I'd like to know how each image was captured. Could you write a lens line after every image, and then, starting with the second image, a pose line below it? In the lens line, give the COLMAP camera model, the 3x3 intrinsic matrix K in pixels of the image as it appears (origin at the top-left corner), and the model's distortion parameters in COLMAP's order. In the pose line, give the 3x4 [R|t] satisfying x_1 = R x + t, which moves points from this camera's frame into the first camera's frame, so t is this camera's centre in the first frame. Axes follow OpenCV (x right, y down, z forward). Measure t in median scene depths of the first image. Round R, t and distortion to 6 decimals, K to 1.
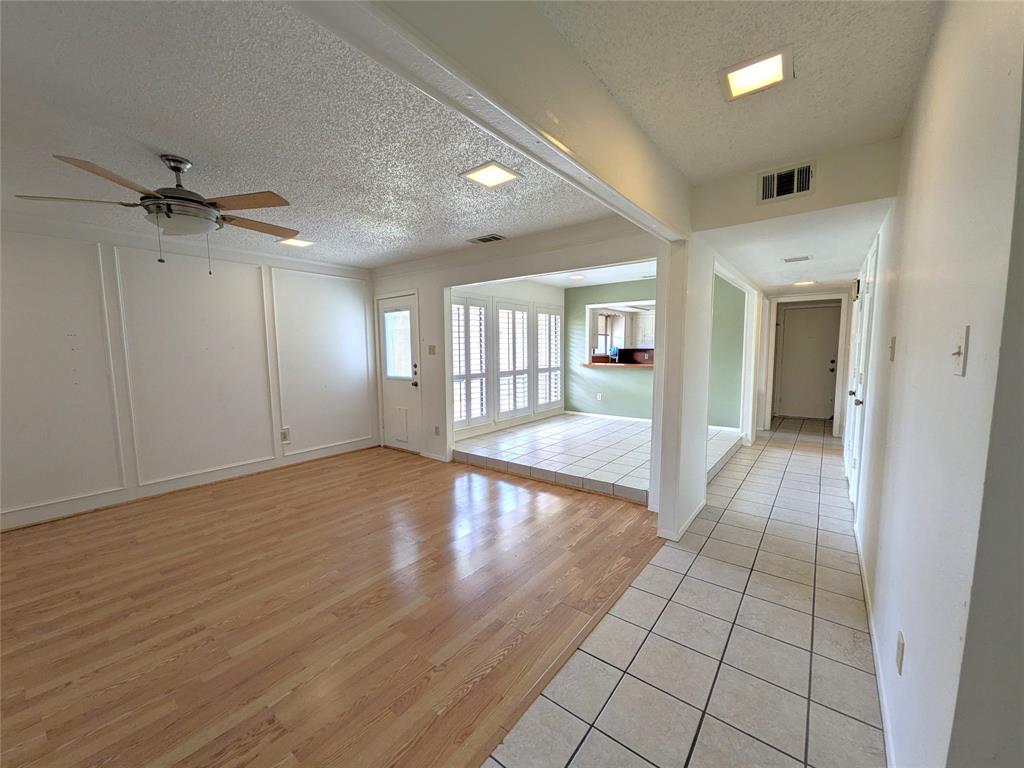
lens RADIAL K [[406.0, 0, 511.7], [0, 406.0, 386.2], [0, 0, 1]] dist [0.002450, 0.000067]
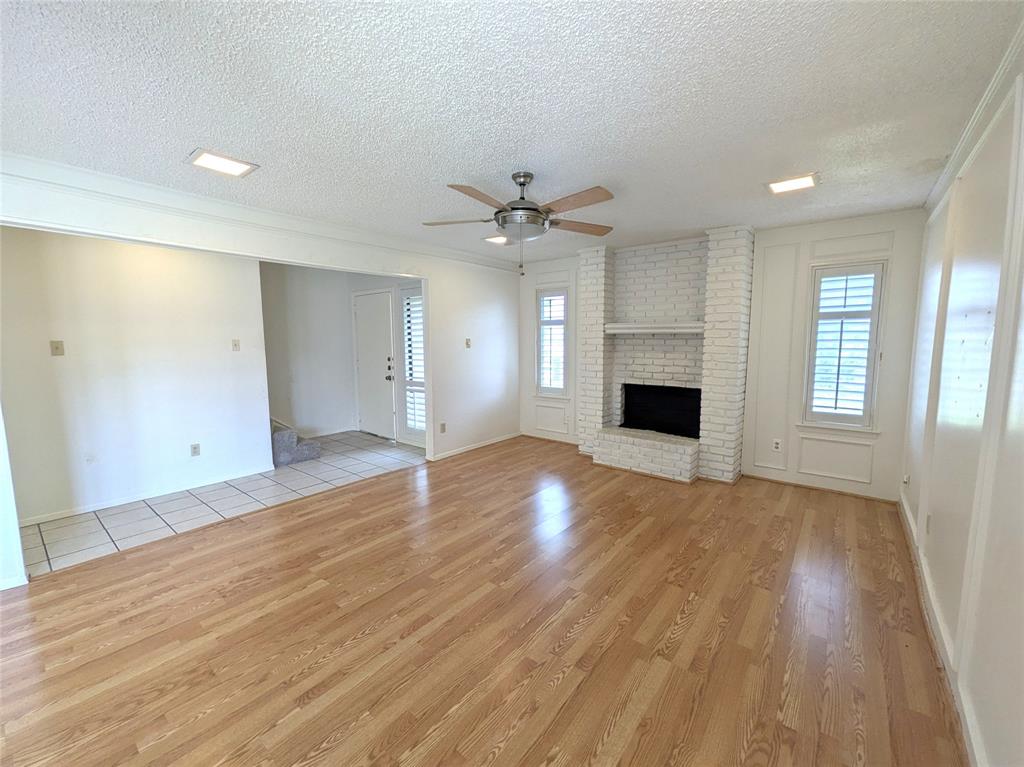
lens RADIAL K [[413.7, 0, 510.5], [0, 413.7, 386.2], [0, 0, 1]] dist [0.001228, 0.000180]
pose [[-0.999781, 0.010938, 0.017833, -0.345772], [0.014349, 0.978846, 0.204097, -0.093512], [-0.015223, 0.204308, -0.978788, 0.959775]]
